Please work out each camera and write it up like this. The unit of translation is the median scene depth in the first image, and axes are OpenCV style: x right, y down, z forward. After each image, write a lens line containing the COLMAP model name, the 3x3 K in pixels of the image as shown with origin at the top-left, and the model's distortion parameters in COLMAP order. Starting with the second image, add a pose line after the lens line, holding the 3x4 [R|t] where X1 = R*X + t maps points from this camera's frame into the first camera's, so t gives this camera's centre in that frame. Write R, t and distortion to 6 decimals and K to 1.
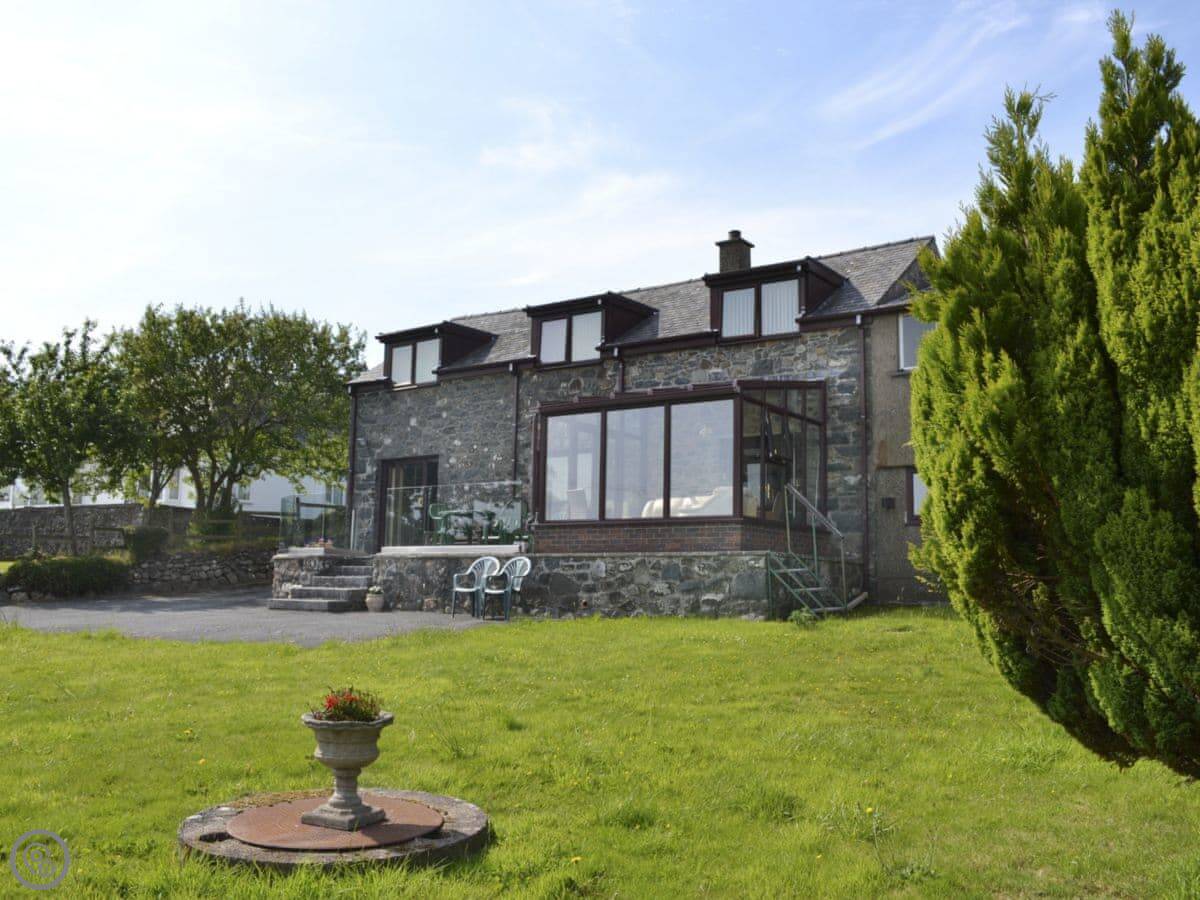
lens RADIAL K [[1043.1, 0, 600.0], [0, 1043.1, 450.0], [0, 0, 1]] dist [-0.072432, -0.000918]
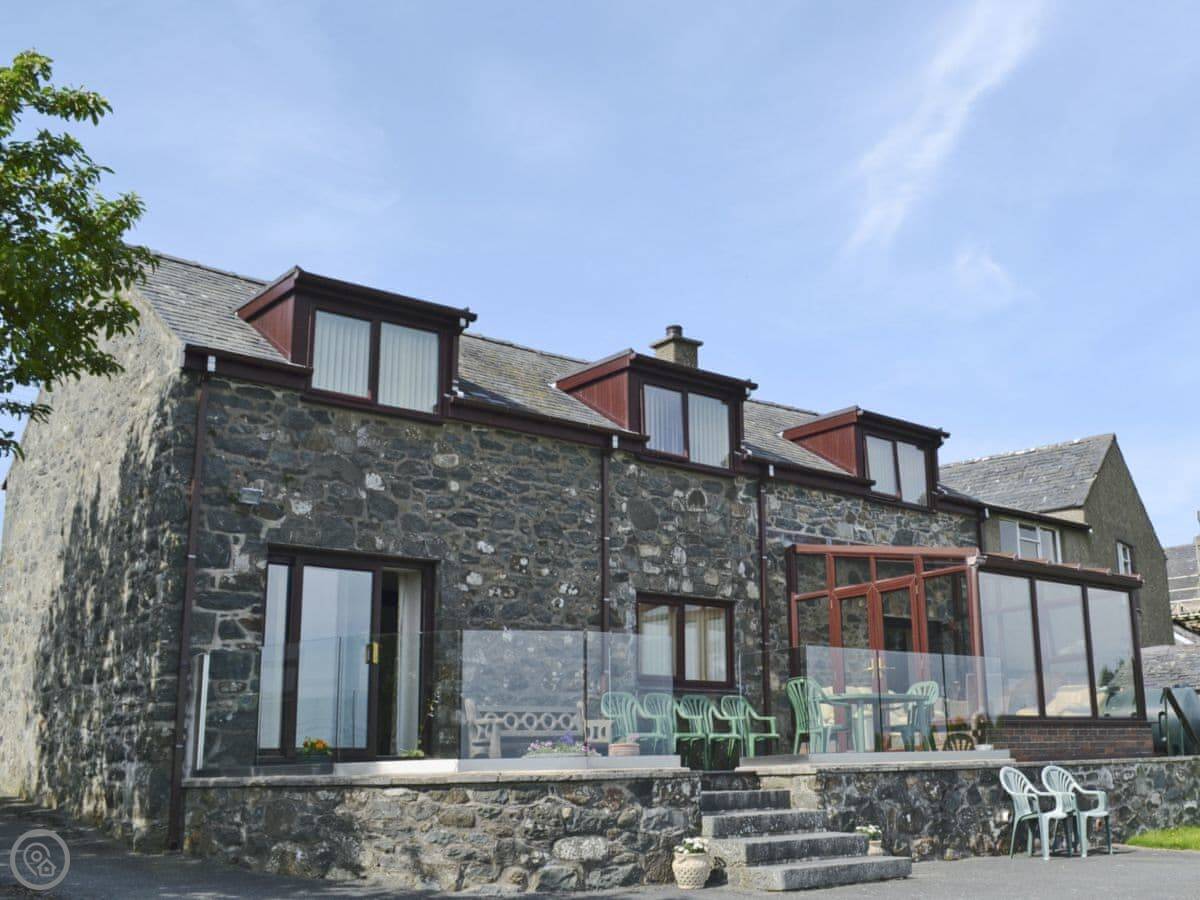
lens RADIAL K [[1340.2, 0, 600.0], [0, 1340.2, 450.0], [0, 0, 1]] dist [-0.110370, 0.000586]
pose [[0.258277, 0.218291, 0.941086, -0.934198], [-0.099382, 0.974972, -0.198877, 0.089702], [-0.960946, -0.042162, 0.273507, 0.937226]]
